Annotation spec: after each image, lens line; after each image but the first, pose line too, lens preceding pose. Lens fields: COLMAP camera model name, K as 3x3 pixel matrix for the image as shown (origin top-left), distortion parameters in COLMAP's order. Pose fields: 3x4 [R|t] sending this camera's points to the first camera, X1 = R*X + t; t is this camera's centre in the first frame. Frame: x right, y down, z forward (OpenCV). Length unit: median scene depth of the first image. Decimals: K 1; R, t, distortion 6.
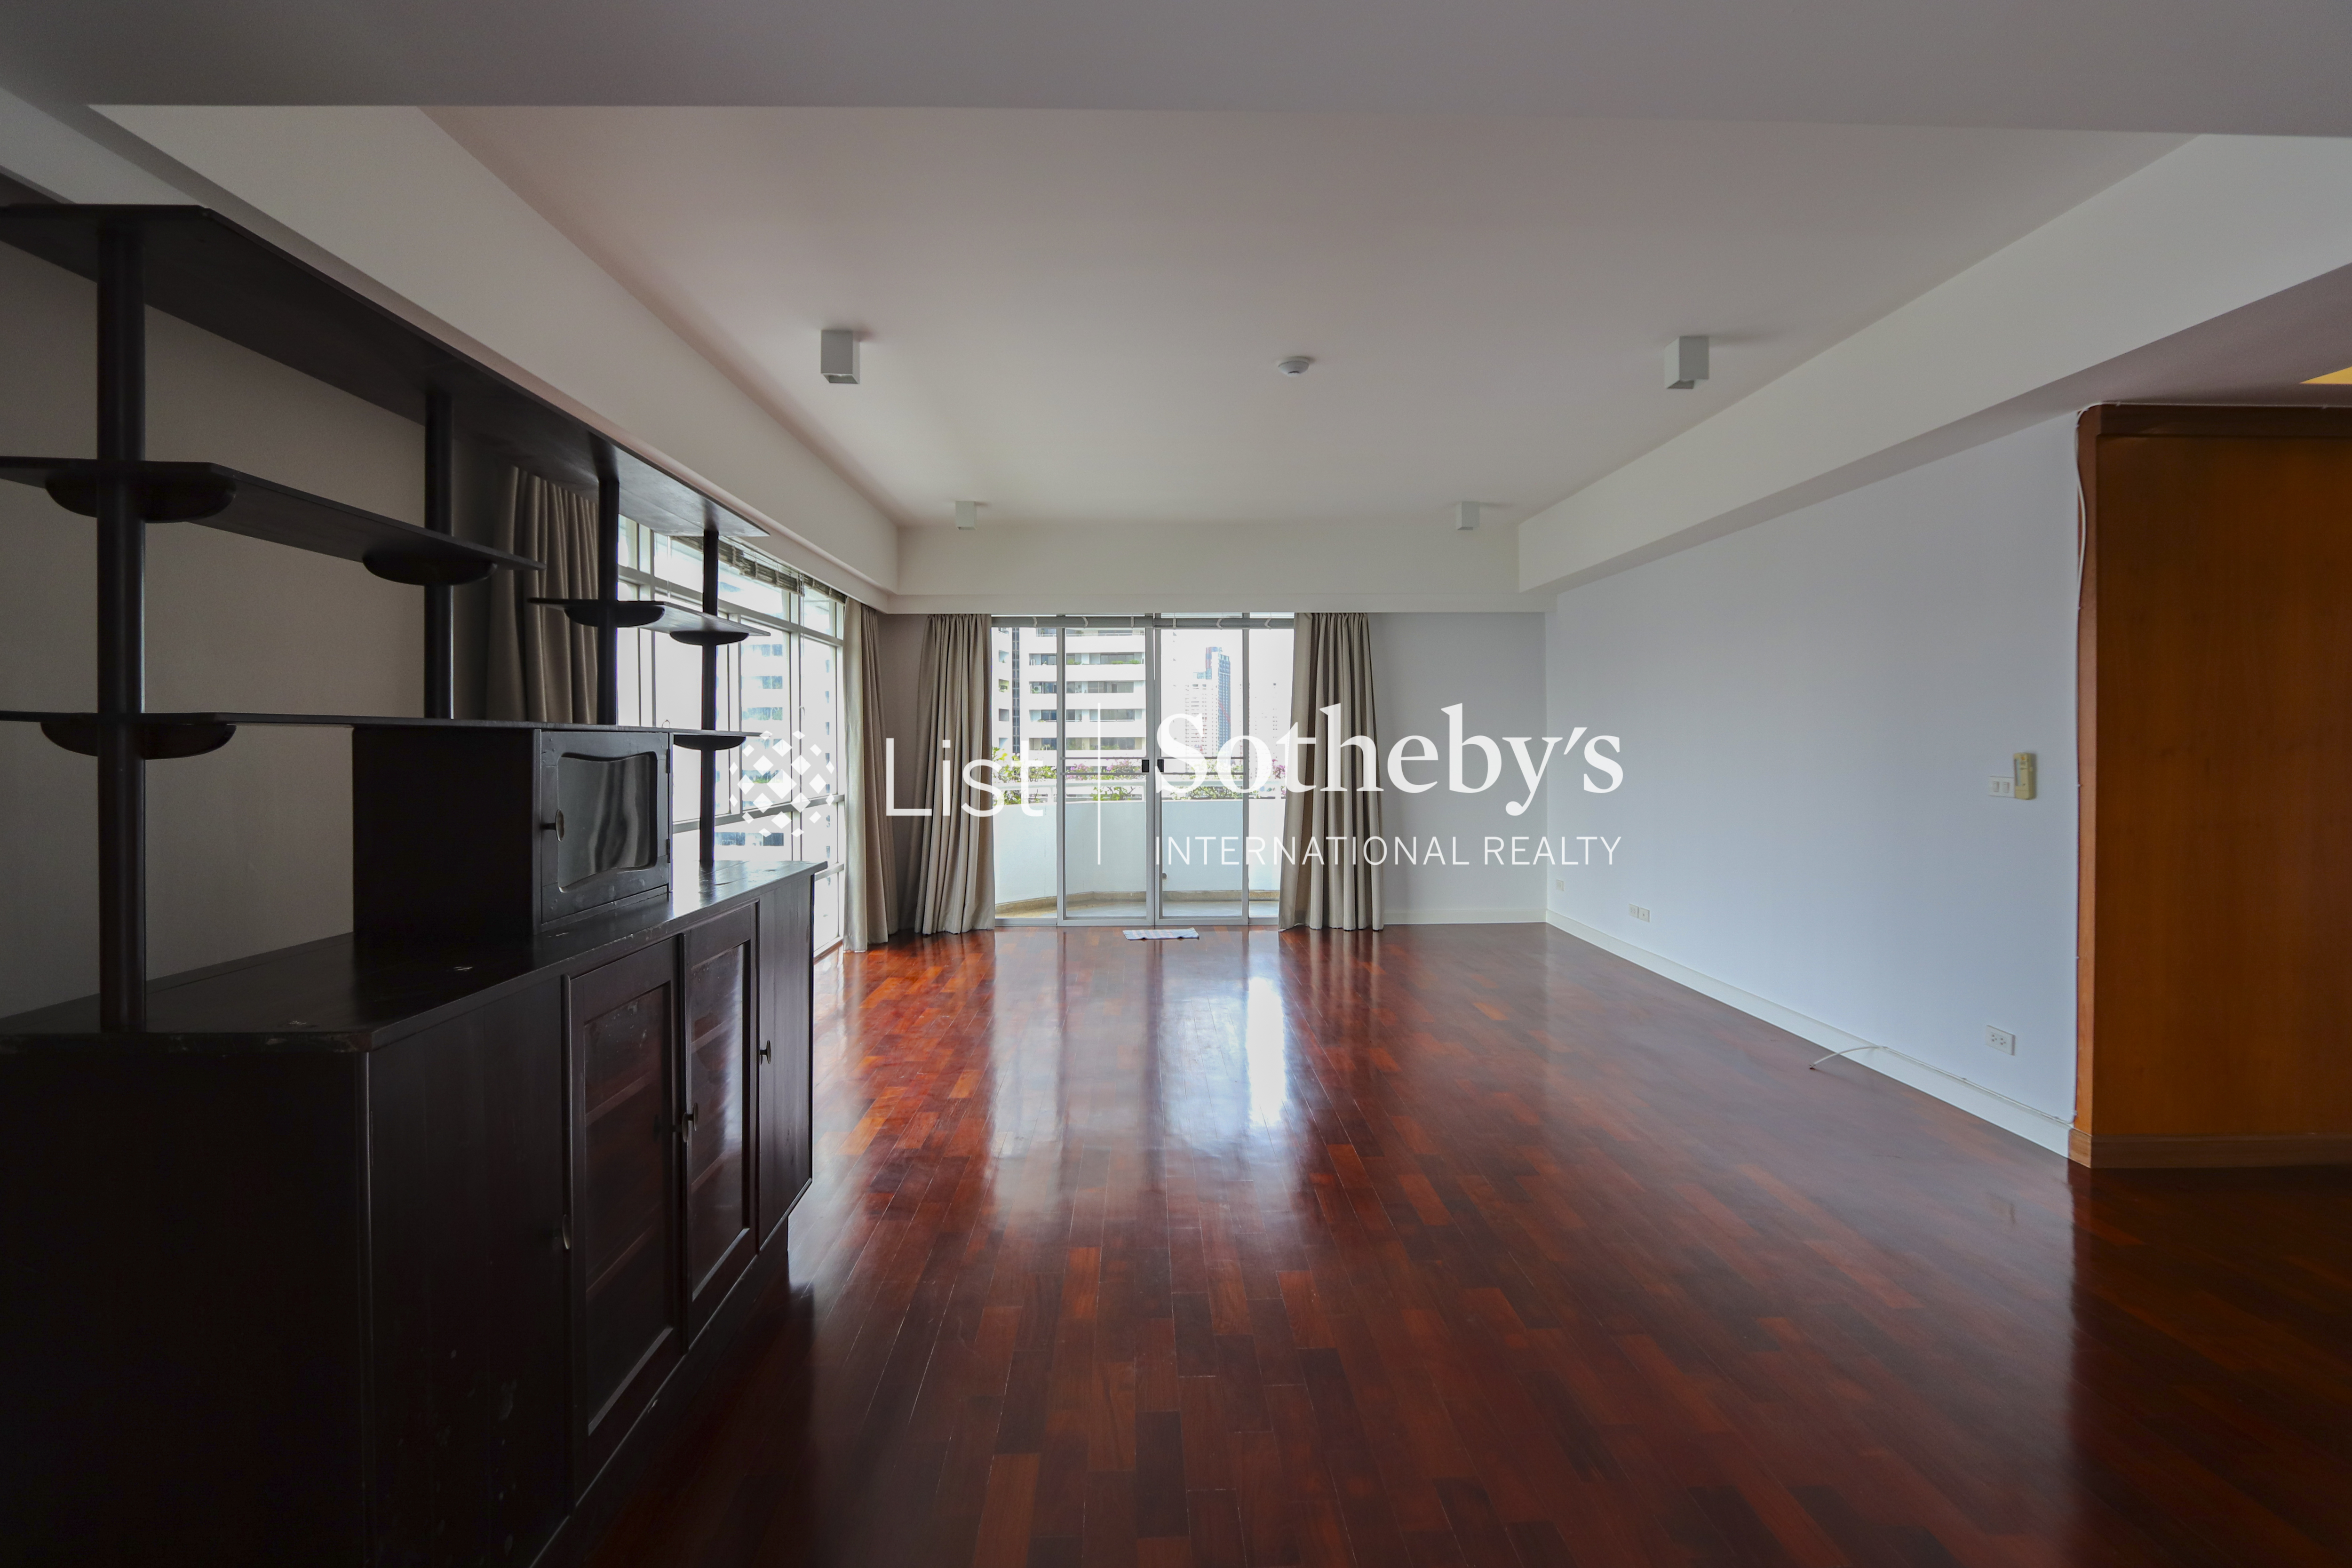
lens RADIAL K [[1142.5, 0, 1158.9], [0, 1142.5, 788.0], [0, 0, 1]] dist [-0.014951, 0.002302]
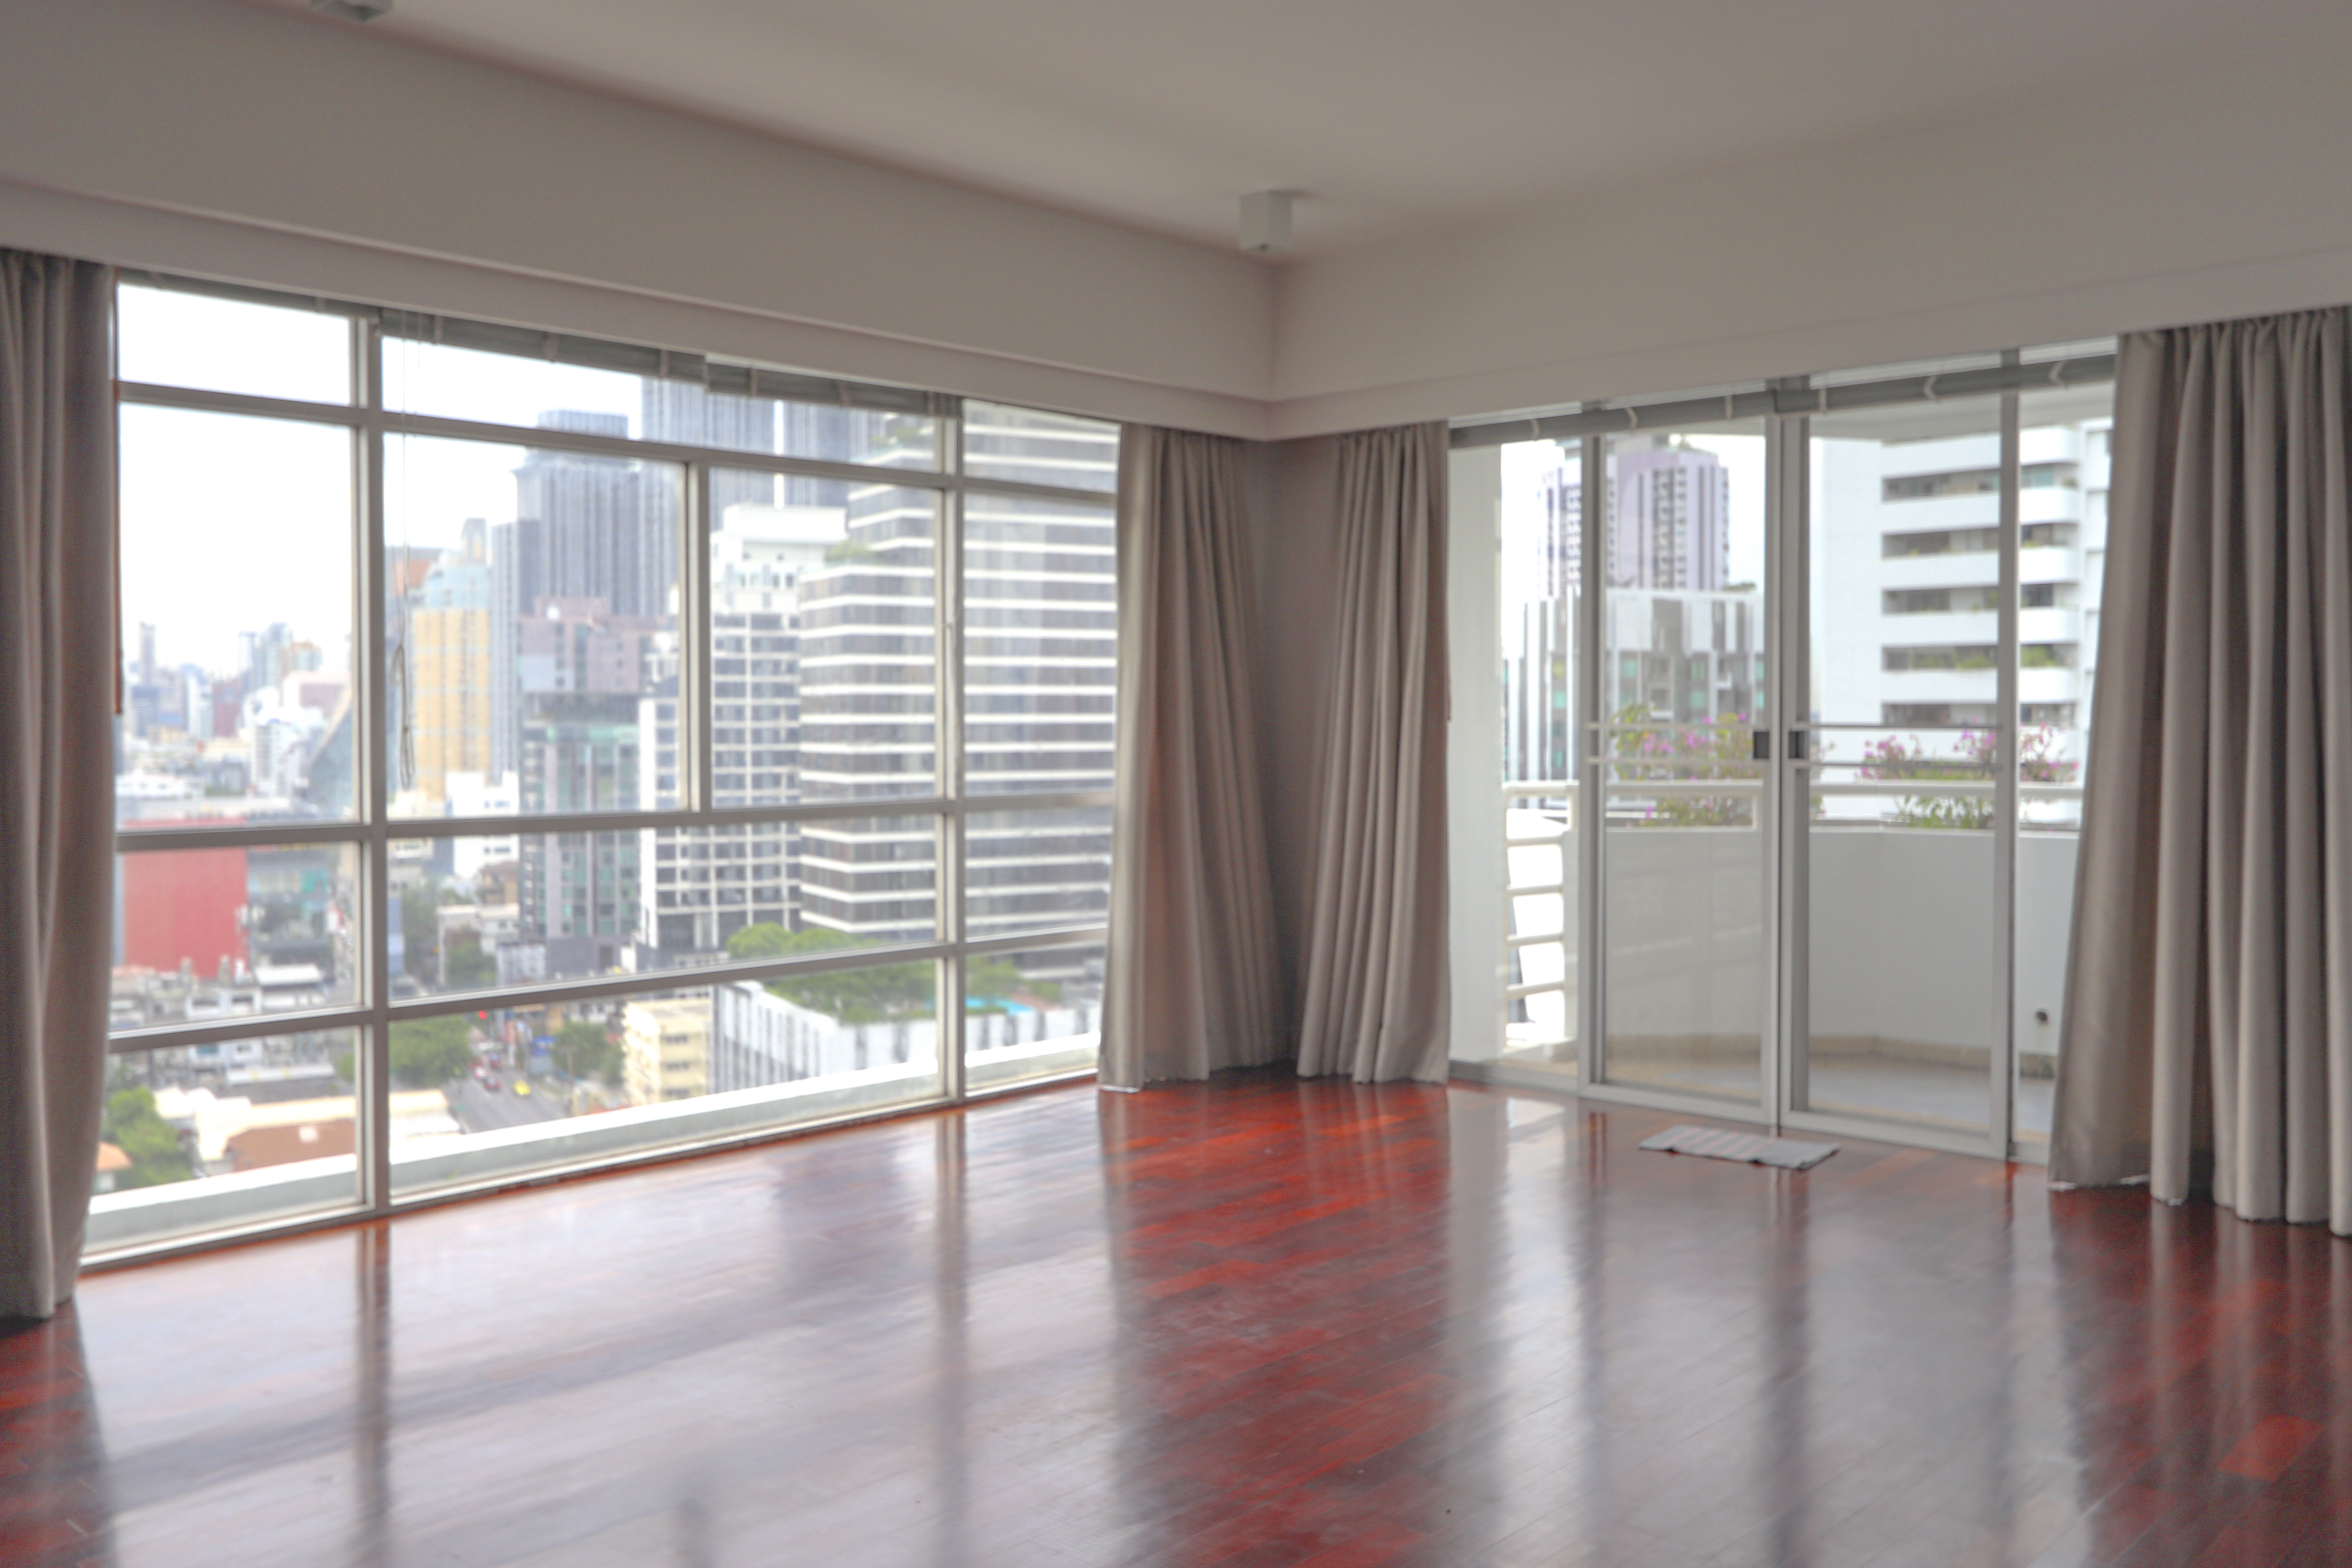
lens RADIAL K [[1992.3, 0, 1127.8], [0, 1992.3, 750.6], [0, 0, 1]] dist [-0.009972, 0.030792]
pose [[0.707798, 0.014683, -0.706262, 0.350277], [-0.028662, 0.999558, -0.007944, -0.004852], [0.705833, 0.025866, 0.707906, 0.322314]]
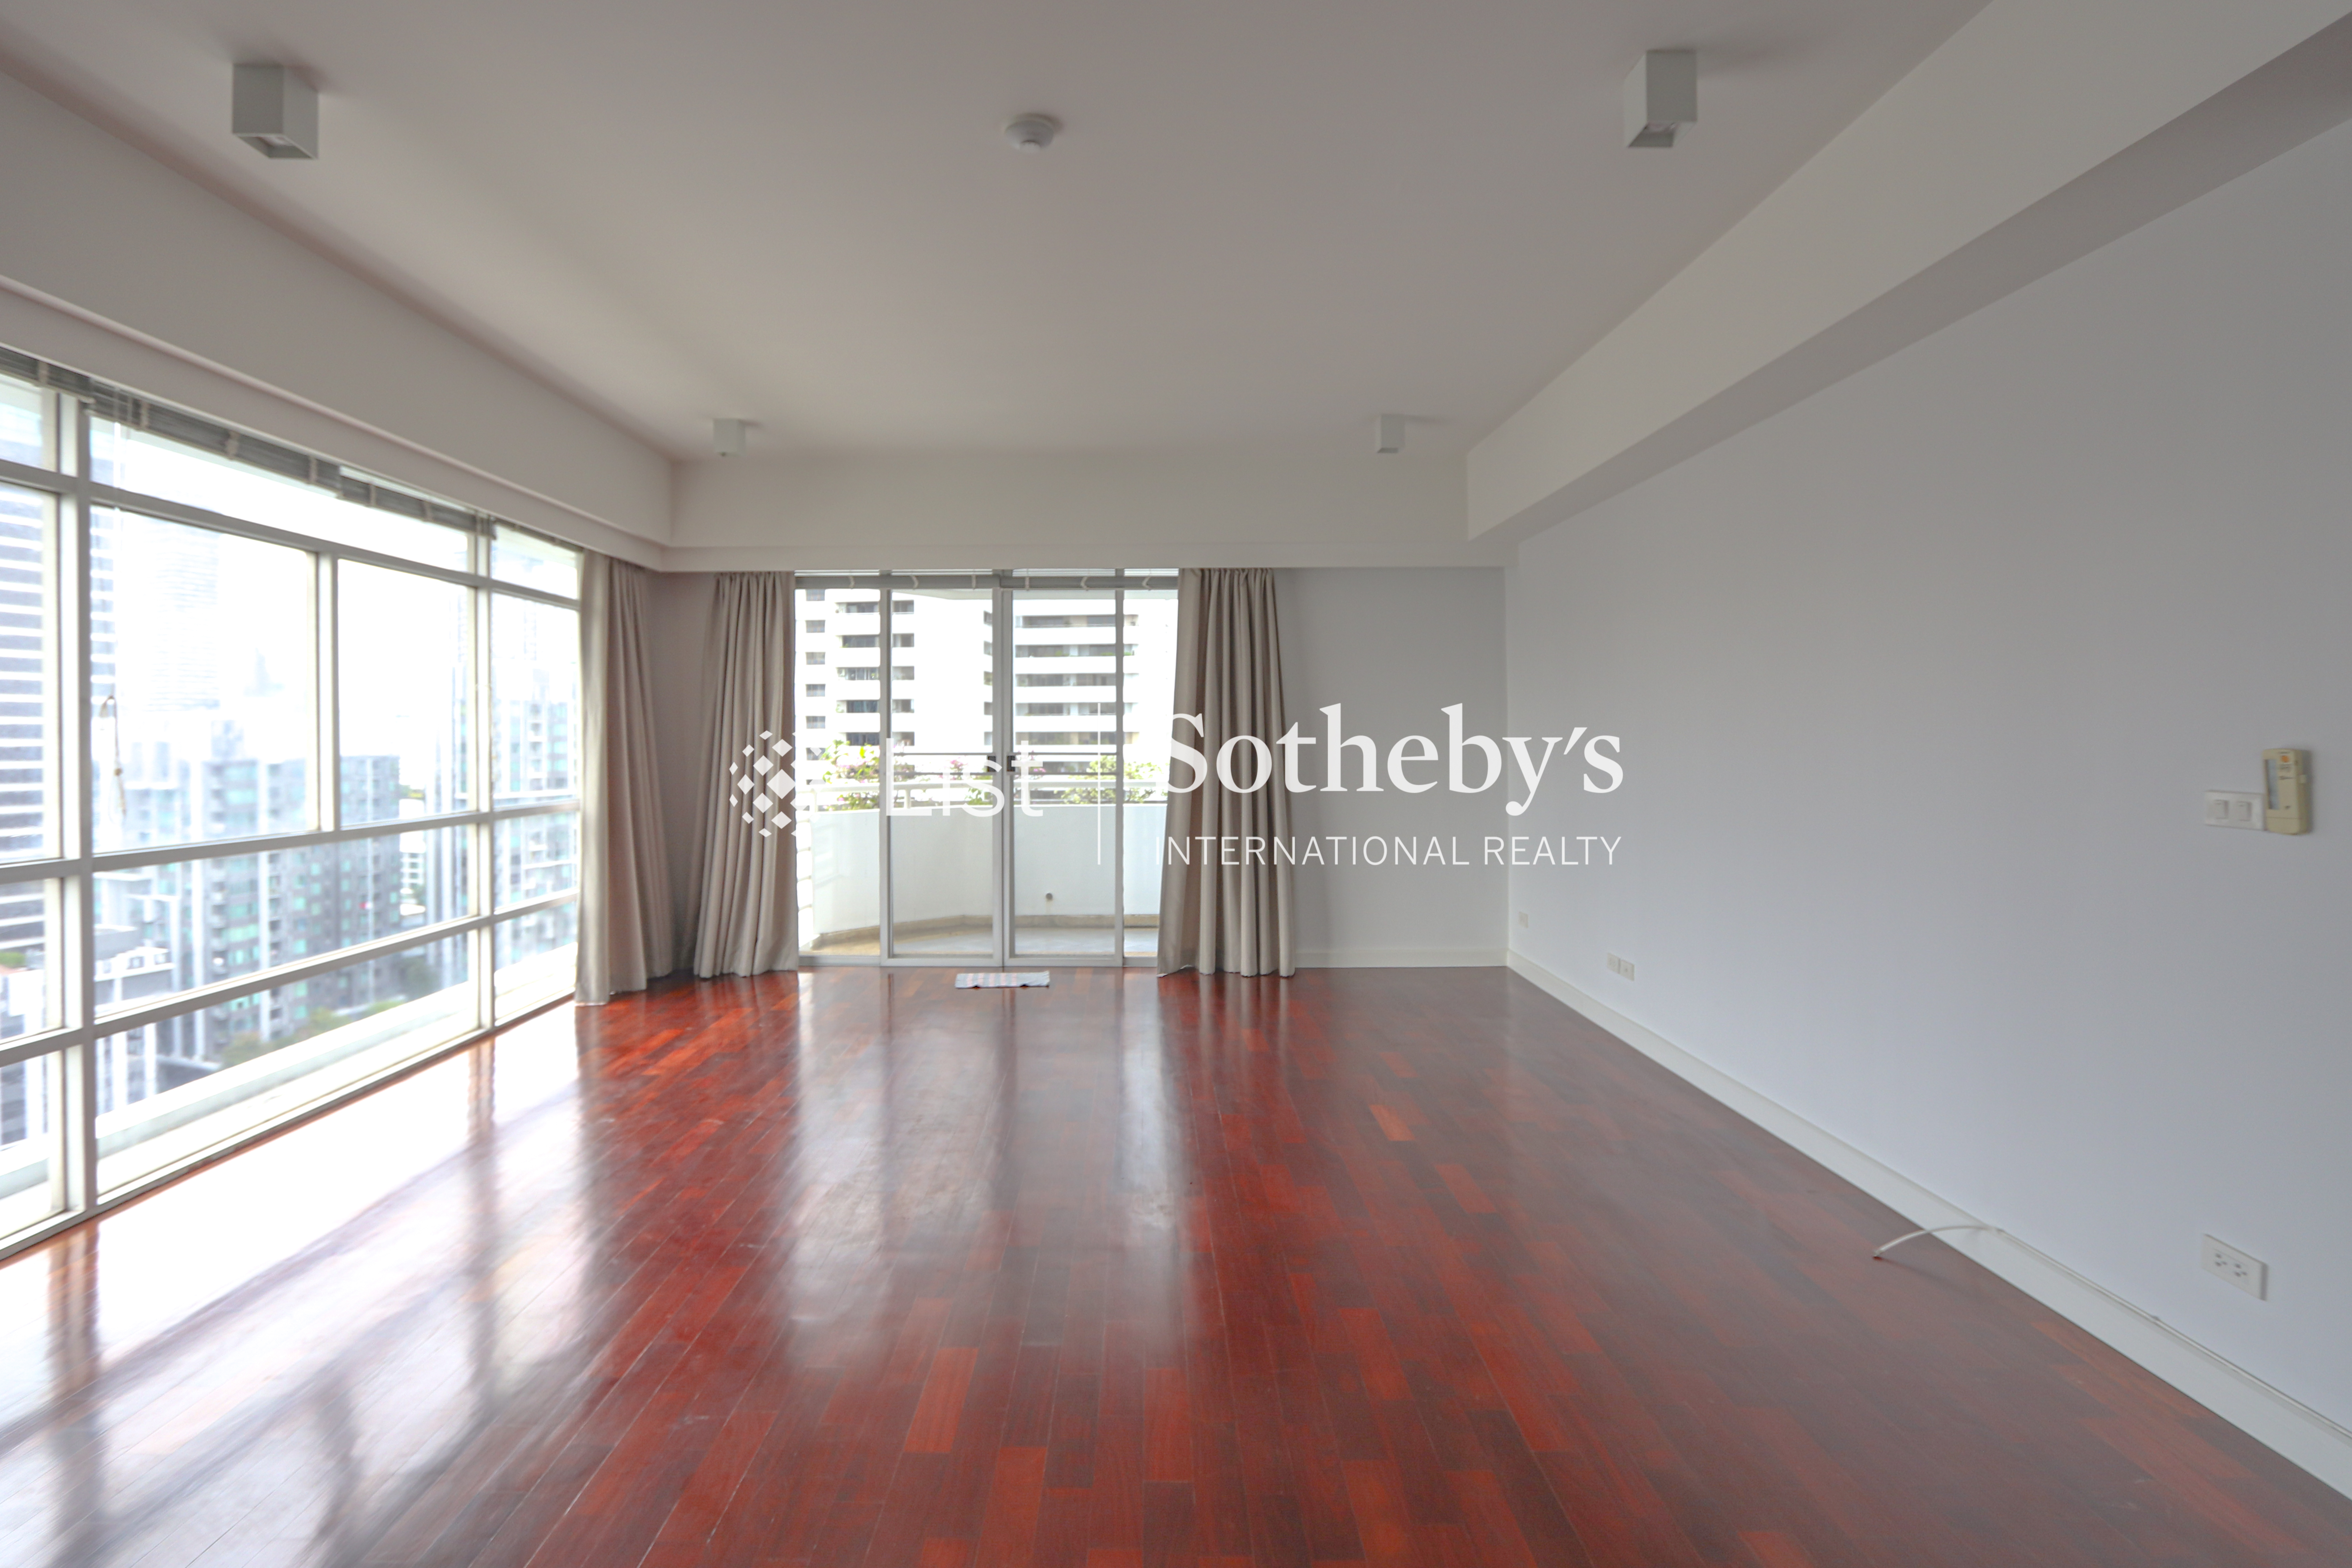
lens RADIAL K [[1142.5, 0, 1132.8], [0, 1142.5, 750.3], [0, 0, 1]] dist [-0.014951, 0.002302]
pose [[0.999496, 0.000735, -0.031722, 0.112814], [-0.001615, 0.999614, -0.027719, -0.007215], [0.031690, 0.027757, 0.999112, 0.221156]]
